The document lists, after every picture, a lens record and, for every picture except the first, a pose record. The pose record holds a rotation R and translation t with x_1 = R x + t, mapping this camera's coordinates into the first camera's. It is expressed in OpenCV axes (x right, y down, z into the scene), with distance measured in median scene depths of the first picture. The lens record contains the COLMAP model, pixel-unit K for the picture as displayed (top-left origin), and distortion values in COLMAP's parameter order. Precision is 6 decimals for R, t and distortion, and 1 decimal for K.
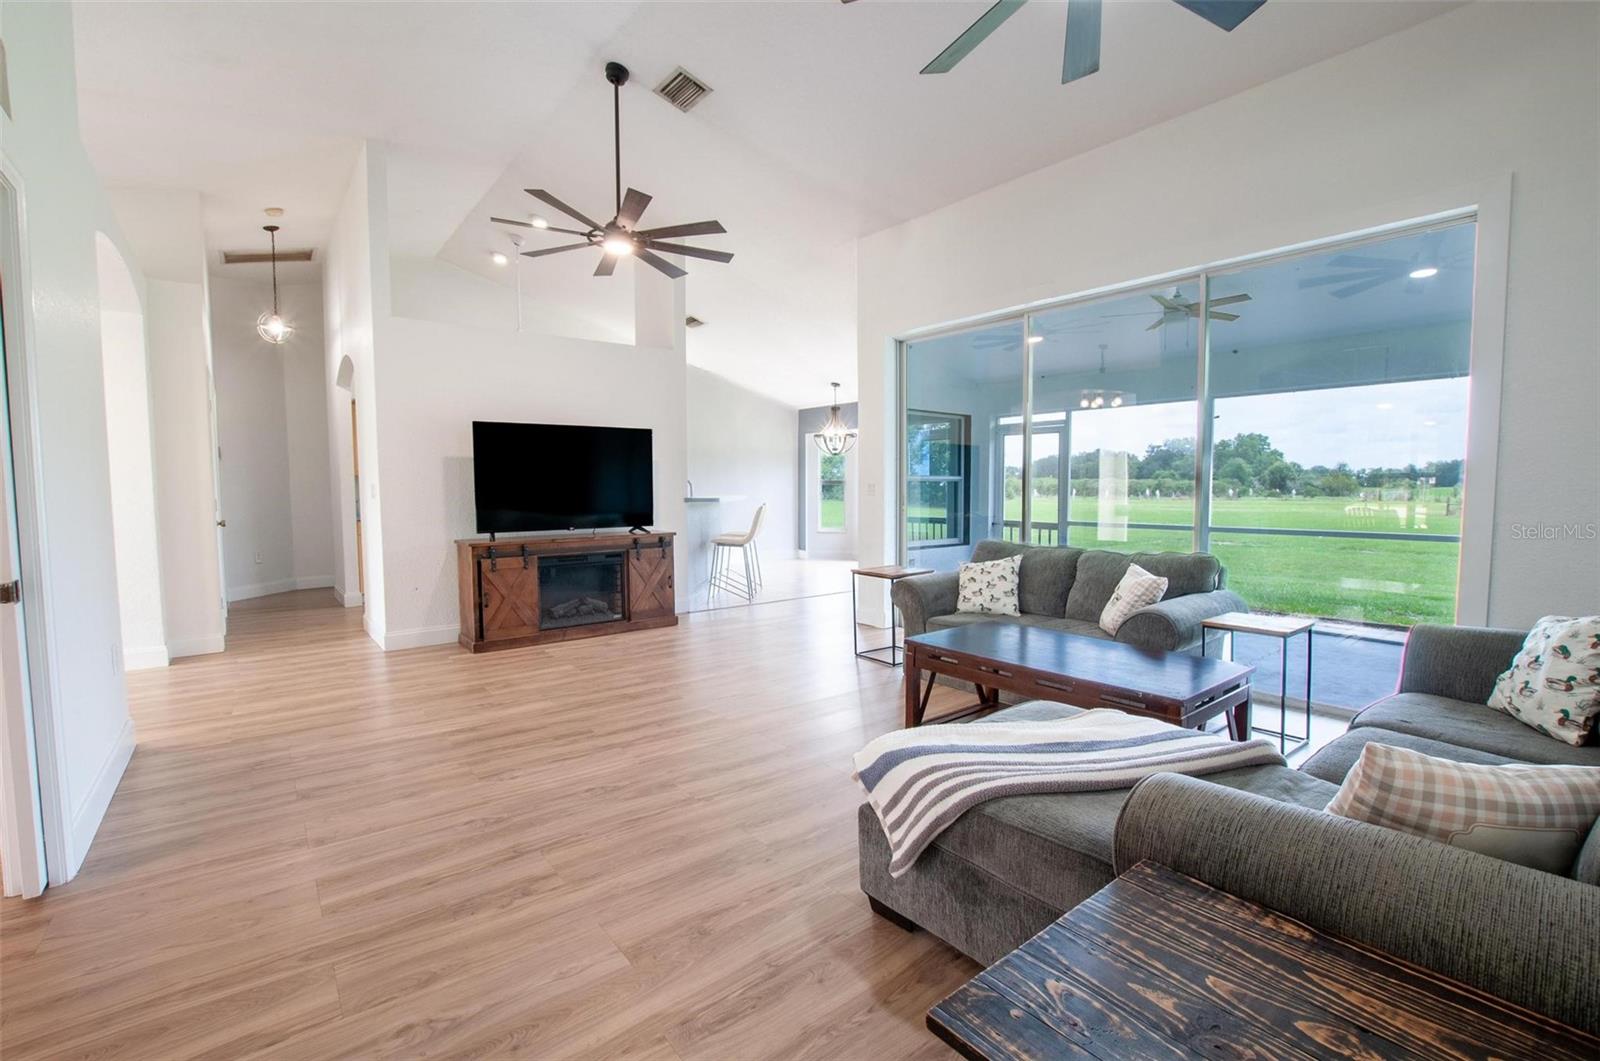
lens RADIAL K [[706.8, 0, 795.3], [0, 706.8, 532.4], [0, 0, 1]] dist [-0.029843, 0.005046]
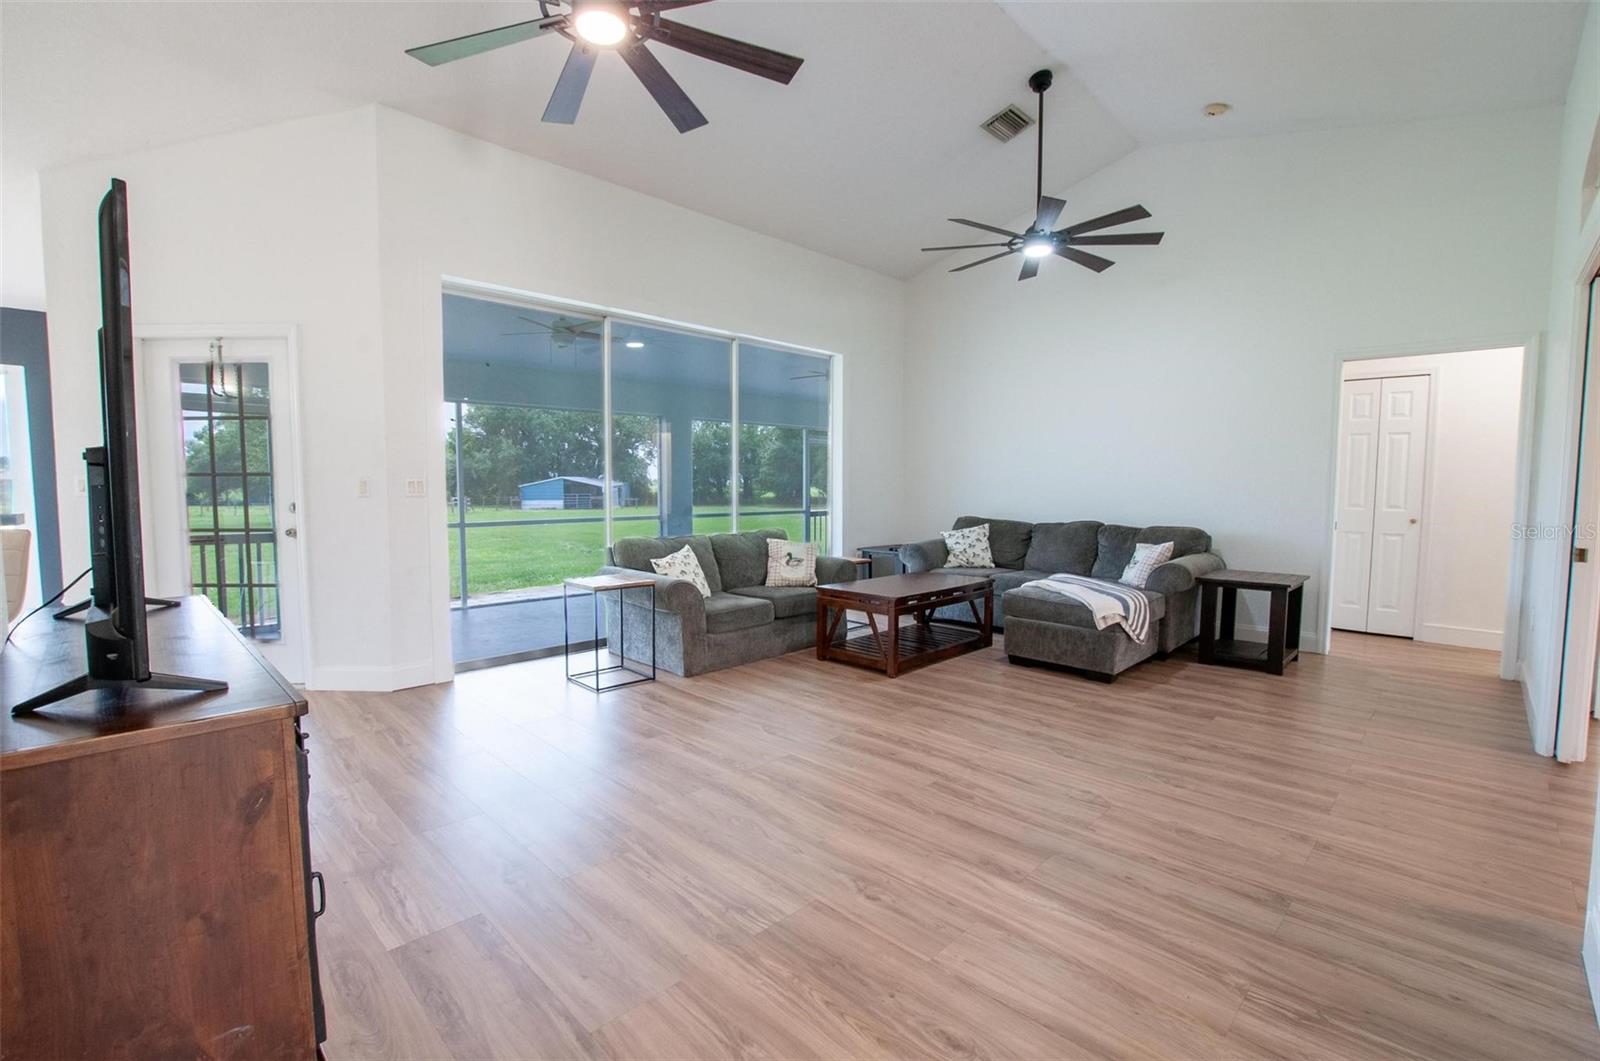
lens RADIAL K [[706.8, 0, 795.3], [0, 706.8, 532.4], [0, 0, 1]] dist [-0.029843, 0.005046]
pose [[-0.124703, -0.060317, 0.990359, -1.338781], [0.060916, 0.995802, 0.068318, -0.092291], [-0.990322, 0.068848, -0.120505, 1.561415]]
